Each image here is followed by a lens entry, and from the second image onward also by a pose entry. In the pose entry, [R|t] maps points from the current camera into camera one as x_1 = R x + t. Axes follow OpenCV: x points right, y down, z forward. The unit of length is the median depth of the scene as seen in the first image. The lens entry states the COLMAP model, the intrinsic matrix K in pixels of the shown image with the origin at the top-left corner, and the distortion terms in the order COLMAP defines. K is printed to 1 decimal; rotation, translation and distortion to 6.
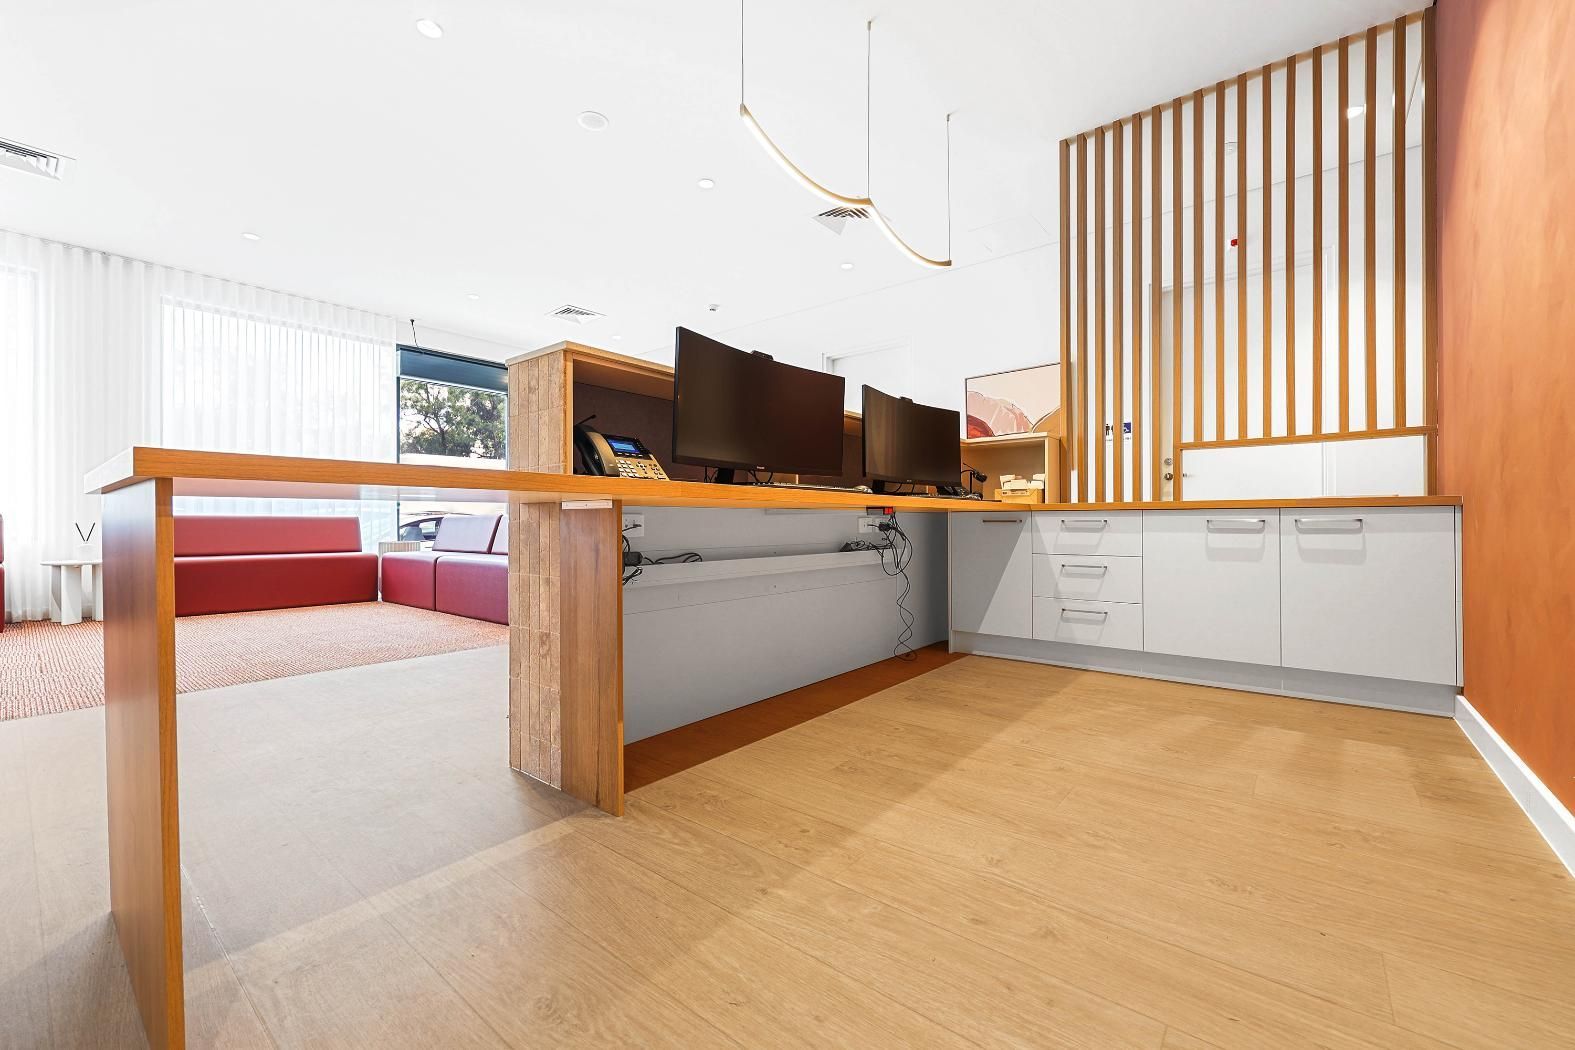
lens RADIAL K [[634.2, 0, 791.0], [0, 634.2, 521.5], [0, 0, 1]] dist [0.000646, -0.000553]
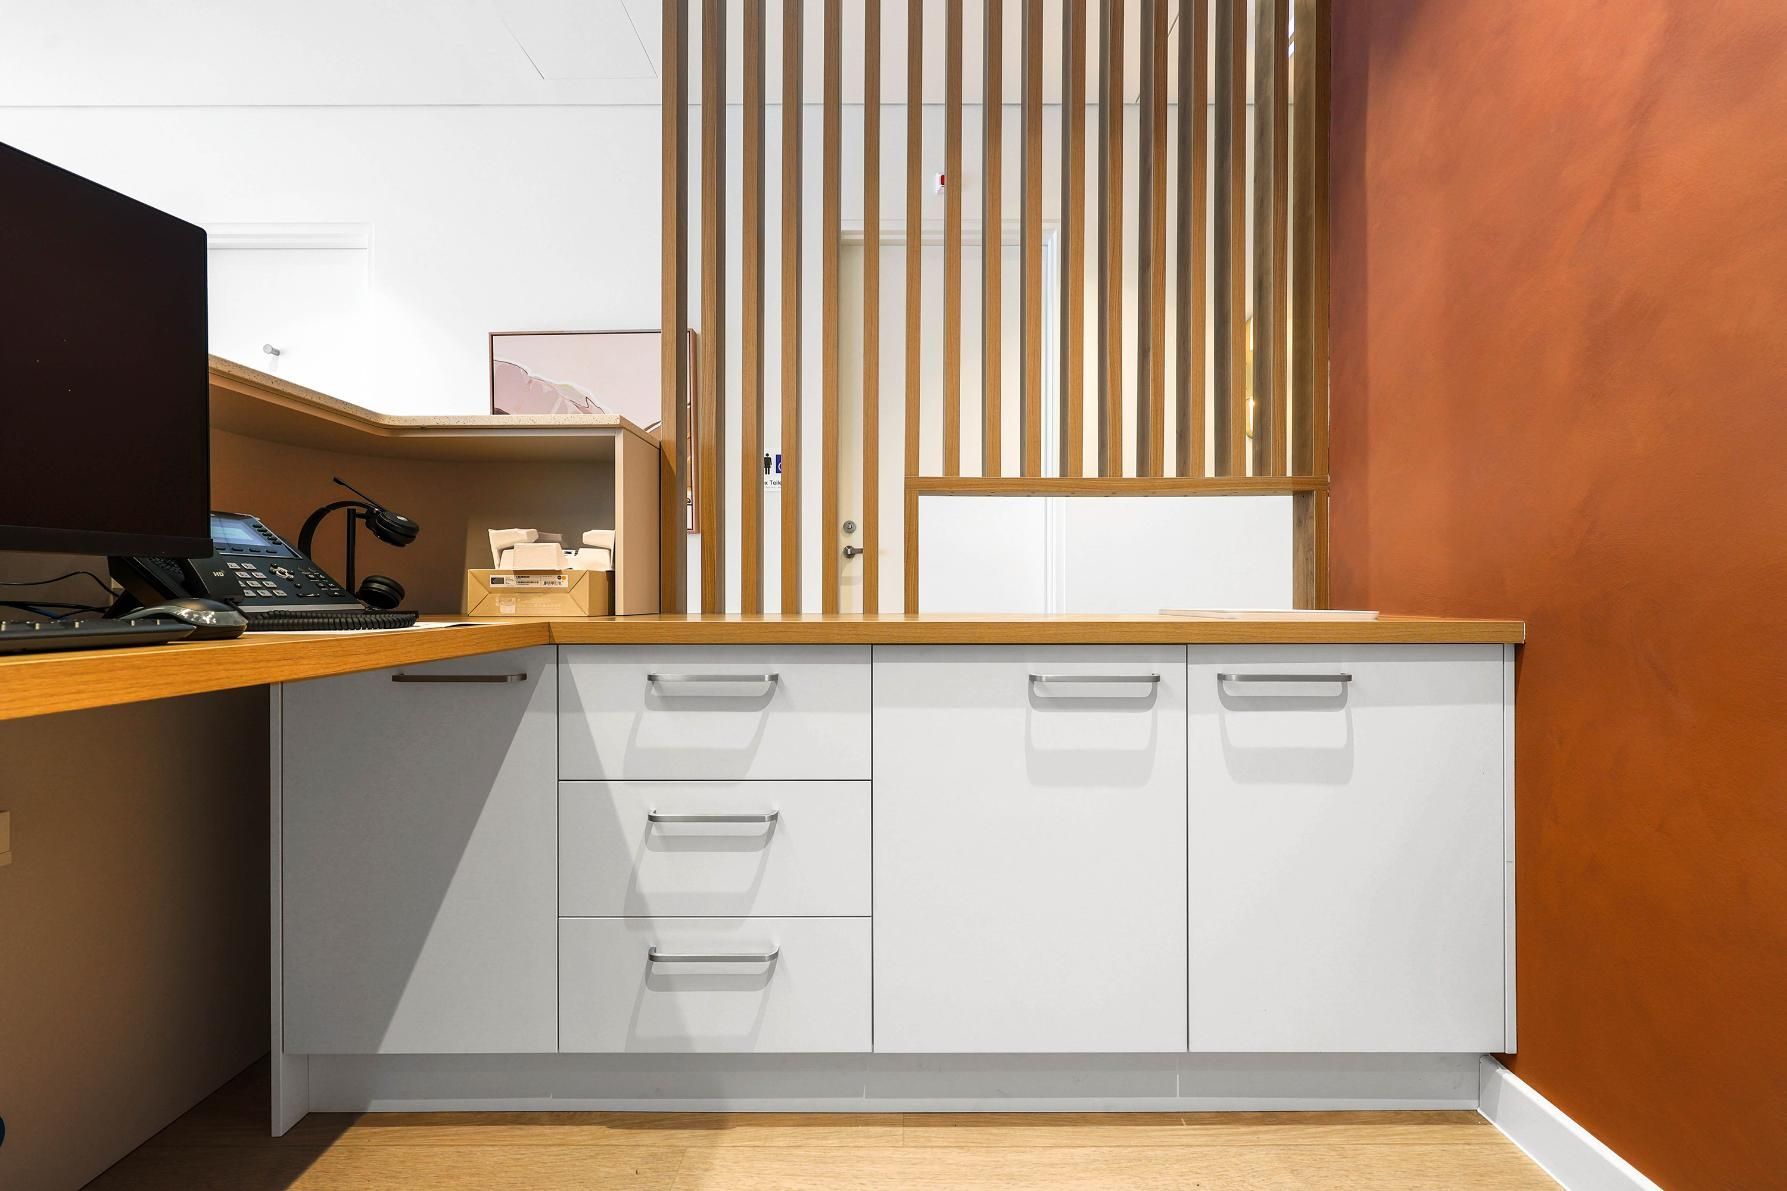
lens RADIAL K [[719.5, 0, 897.5], [0, 719.5, 595.9], [0, 0, 1]] dist [0.000646, -0.000553]
pose [[0.779955, -0.000007, 0.625835, 0.308493], [-0.000971, 0.999999, 0.001222, -0.044218], [-0.625835, -0.001561, 0.779954, 0.661460]]
